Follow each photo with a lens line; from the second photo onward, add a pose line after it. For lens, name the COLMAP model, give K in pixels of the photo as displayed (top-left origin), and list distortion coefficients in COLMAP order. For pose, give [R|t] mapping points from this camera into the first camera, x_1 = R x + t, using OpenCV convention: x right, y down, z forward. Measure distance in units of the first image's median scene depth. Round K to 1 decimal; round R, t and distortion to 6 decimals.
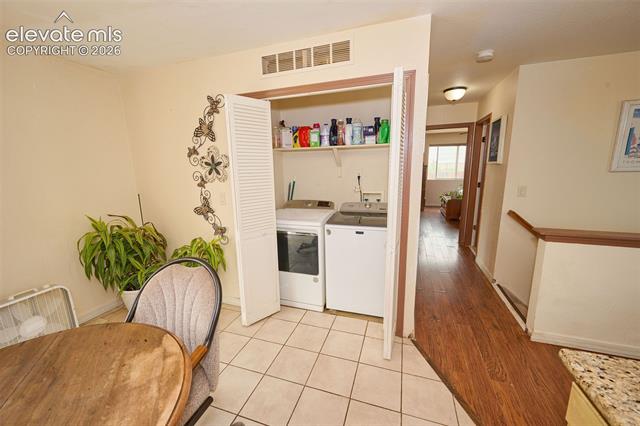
lens RADIAL K [[252.6, 0, 316.2], [0, 252.6, 214.5], [0, 0, 1]] dist [0.000717, -0.000333]
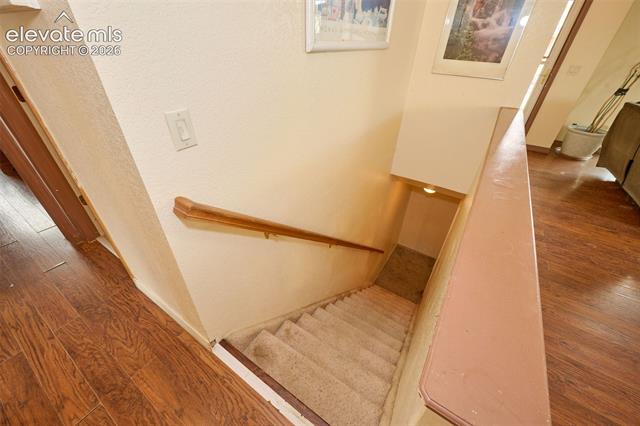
lens RADIAL K [[252.6, 0, 321.8], [0, 252.6, 217.0], [0, 0, 1]] dist [0.000717, -0.000333]
pose [[0.237492, -0.544011, 0.804767, 0.464709], [0.143160, 0.839025, 0.524922, -0.115545], [-0.960783, -0.009454, 0.277142, 0.629684]]
